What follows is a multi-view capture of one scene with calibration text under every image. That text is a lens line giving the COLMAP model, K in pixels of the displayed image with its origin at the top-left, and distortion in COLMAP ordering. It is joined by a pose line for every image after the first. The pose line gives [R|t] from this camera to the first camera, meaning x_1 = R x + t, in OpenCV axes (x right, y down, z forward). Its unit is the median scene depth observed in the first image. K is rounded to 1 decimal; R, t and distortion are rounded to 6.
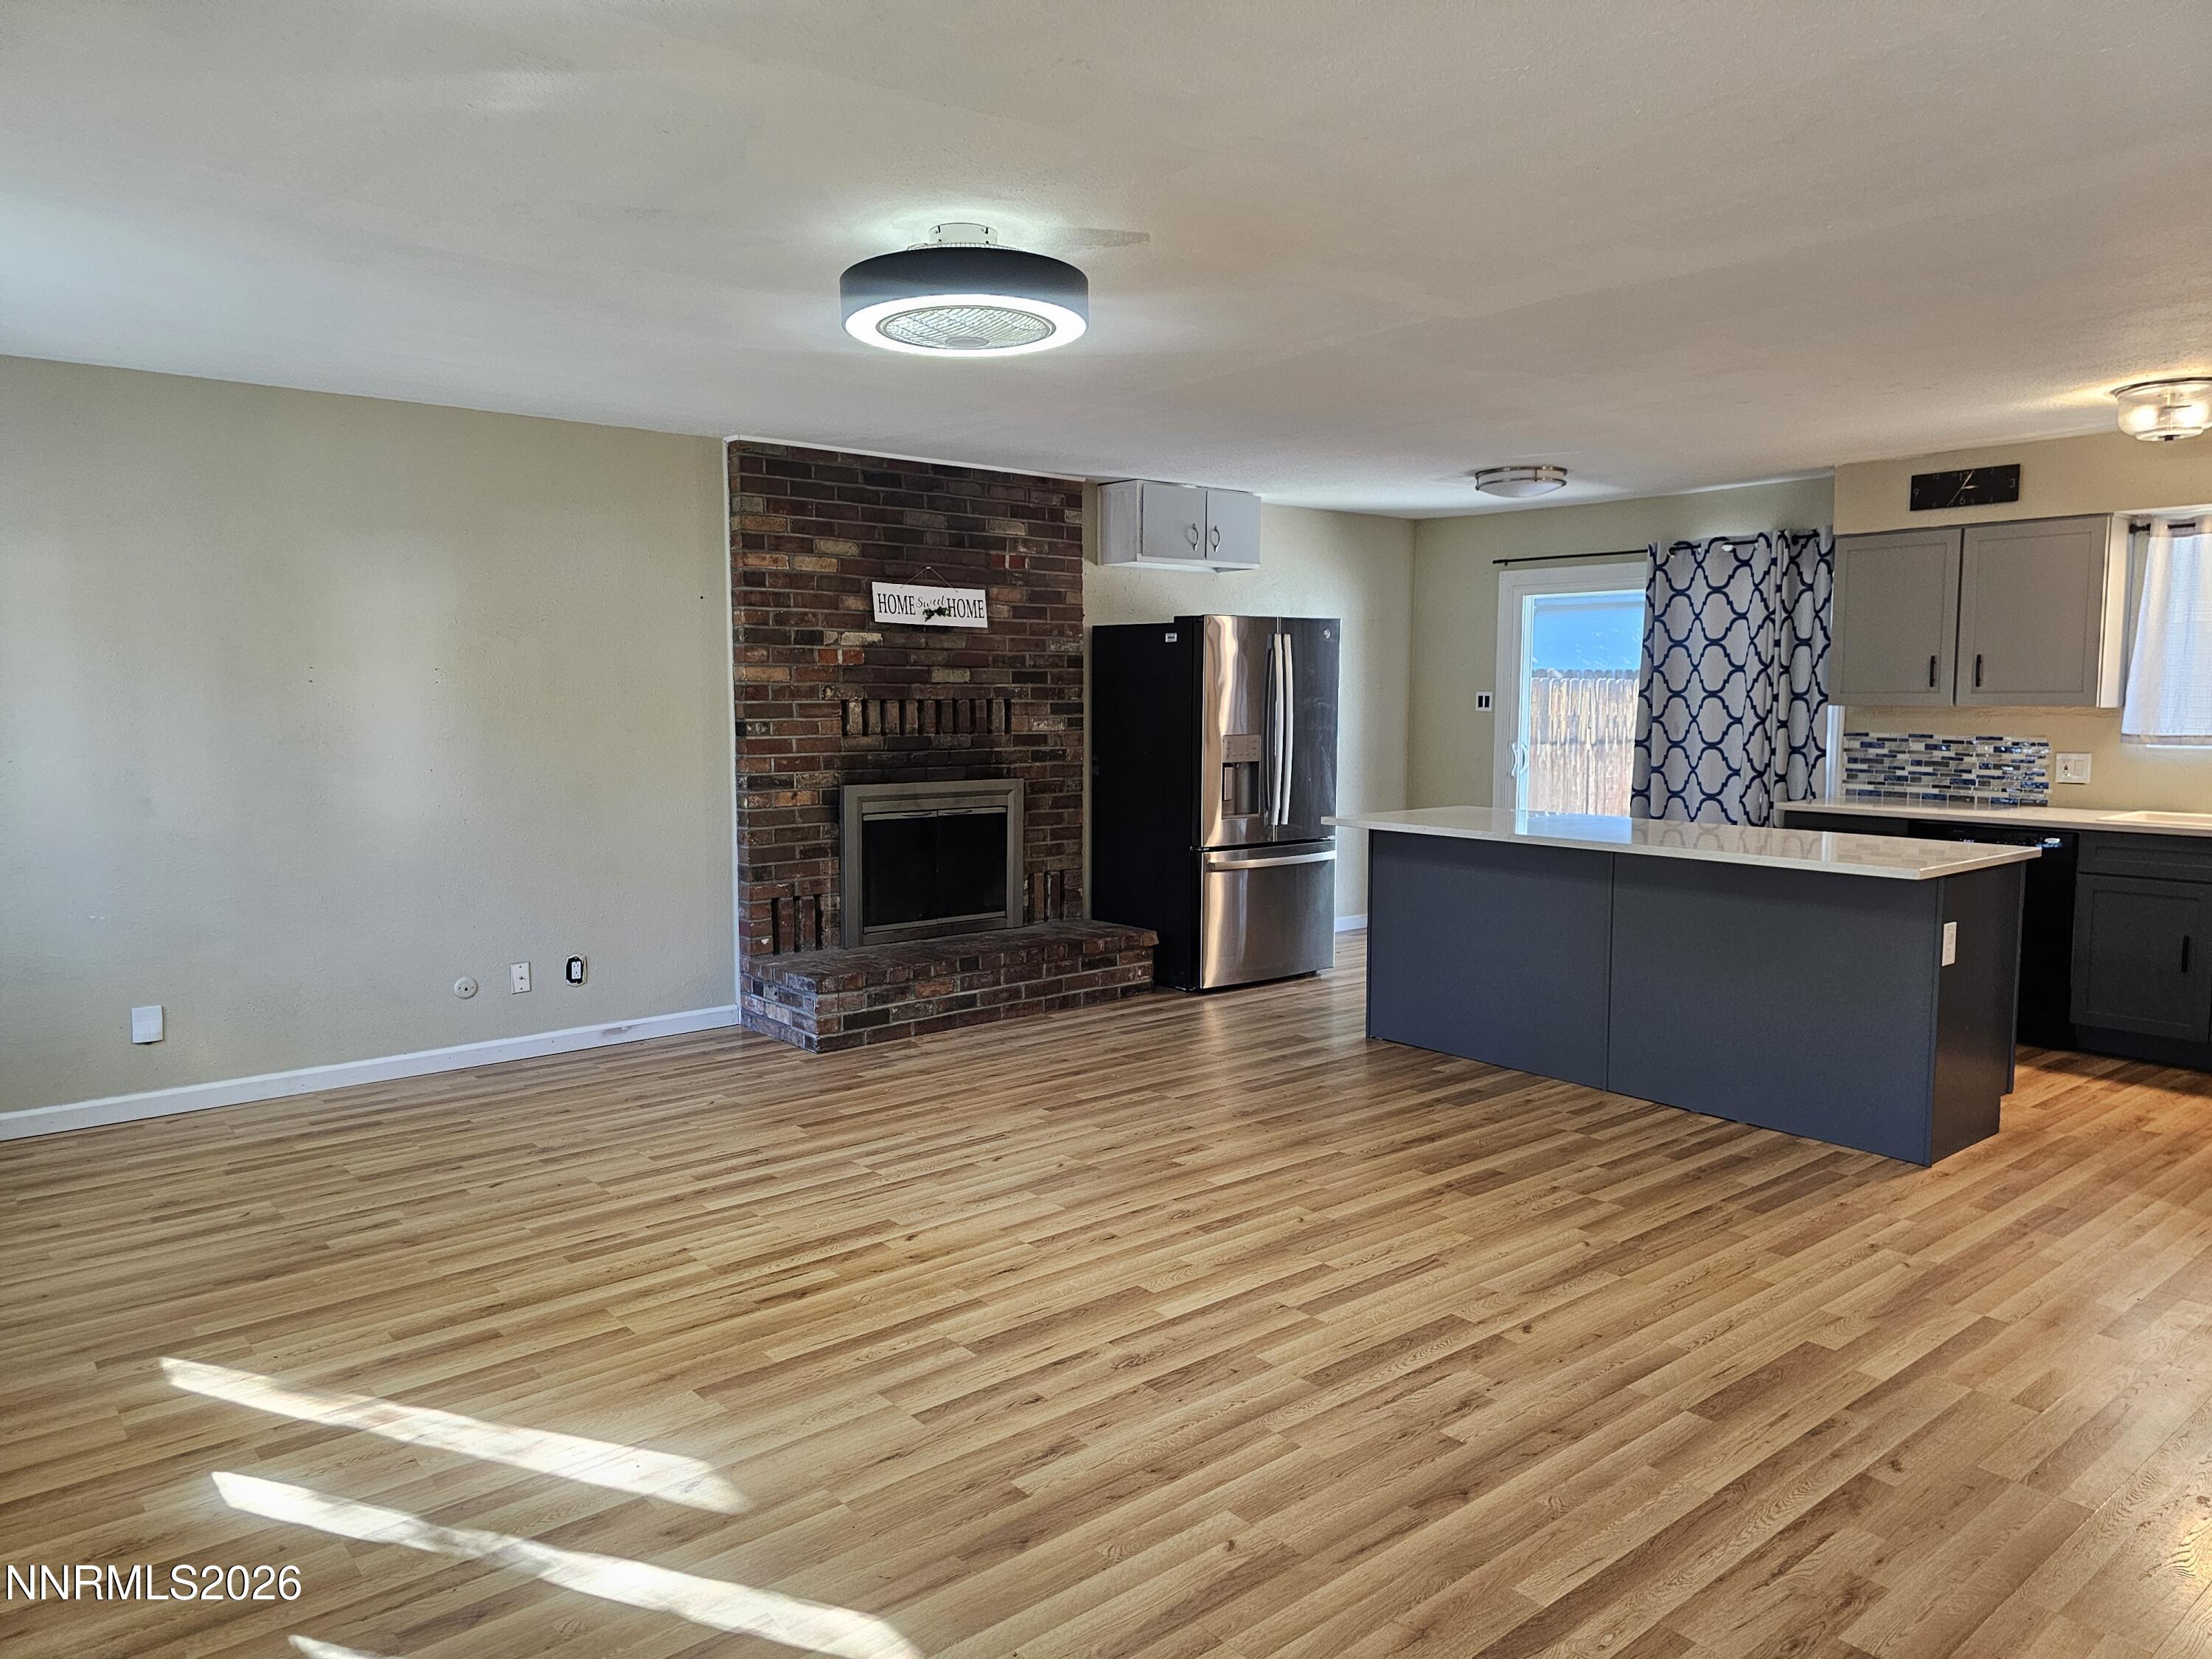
lens RADIAL K [[1492.3, 0, 1123.7], [0, 1492.3, 835.9], [0, 0, 1]] dist [0.073842, -0.079419]
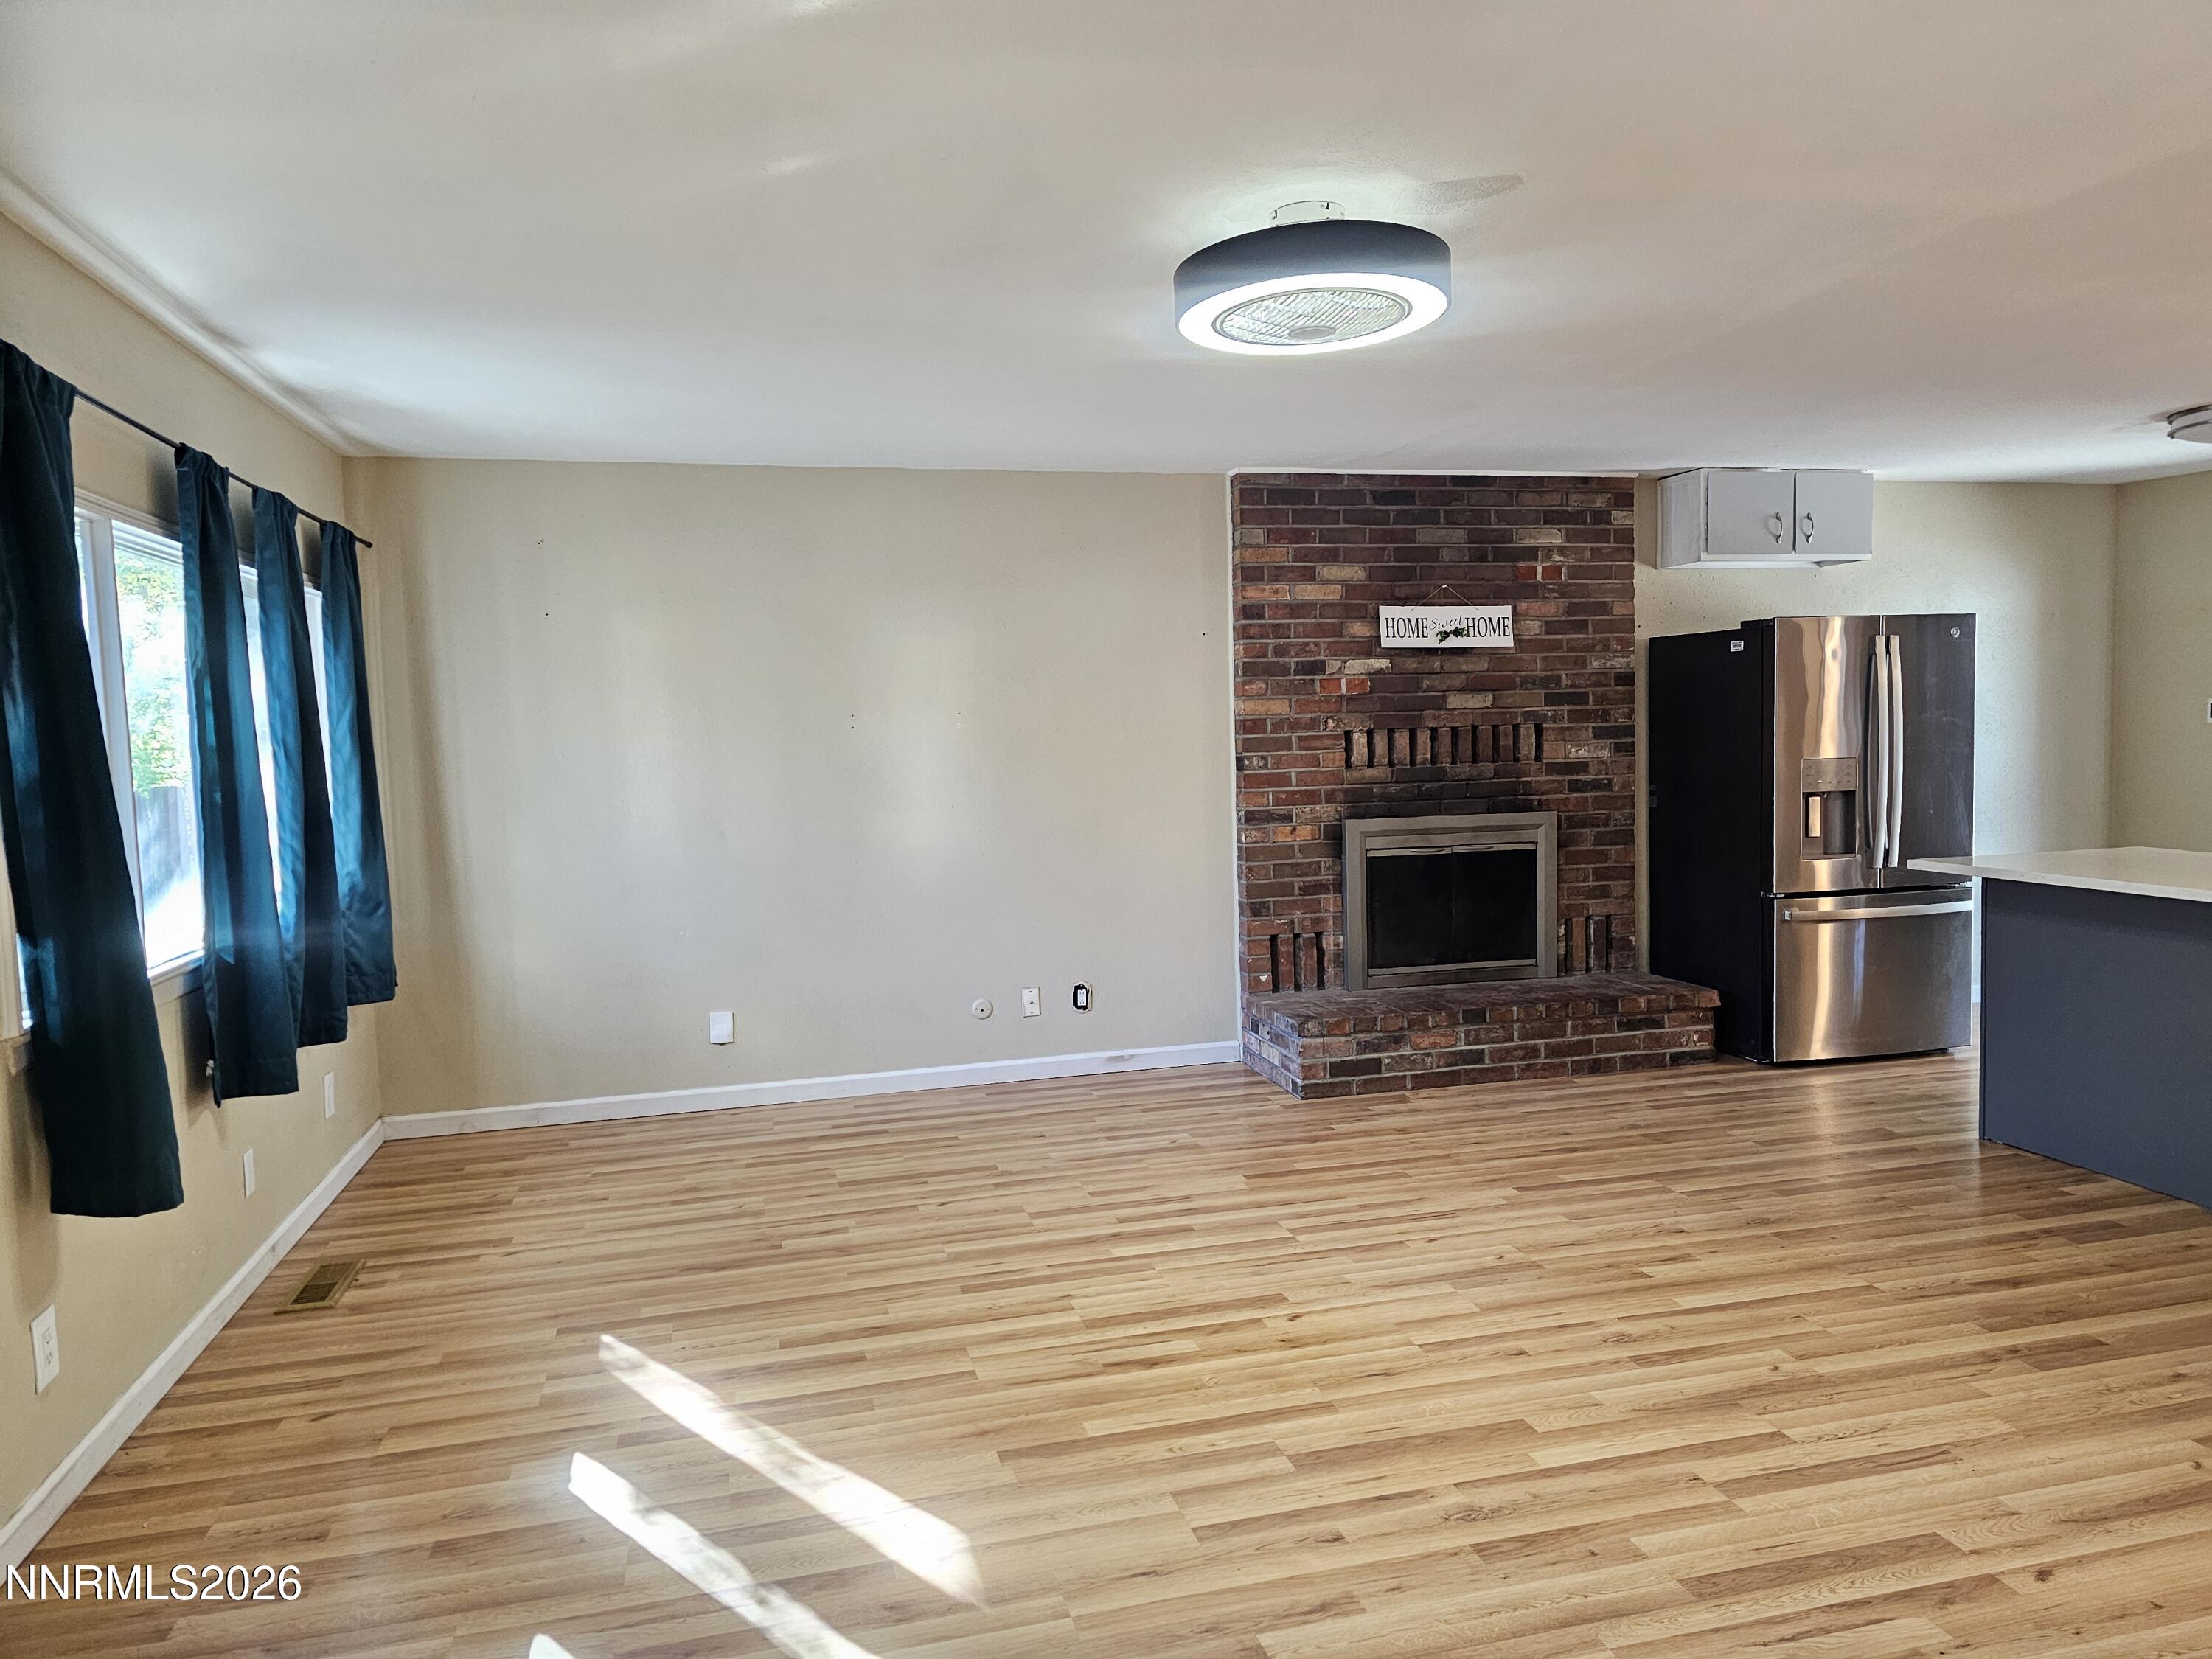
lens RADIAL K [[1492.3, 0, 1123.7], [0, 1492.3, 835.9], [0, 0, 1]] dist [0.073842, -0.079419]
pose [[0.900573, 0.006011, -0.434664, 0.121531], [-0.013321, 0.999816, -0.013772, -0.009884], [0.434501, 0.018193, 0.900487, 0.090667]]
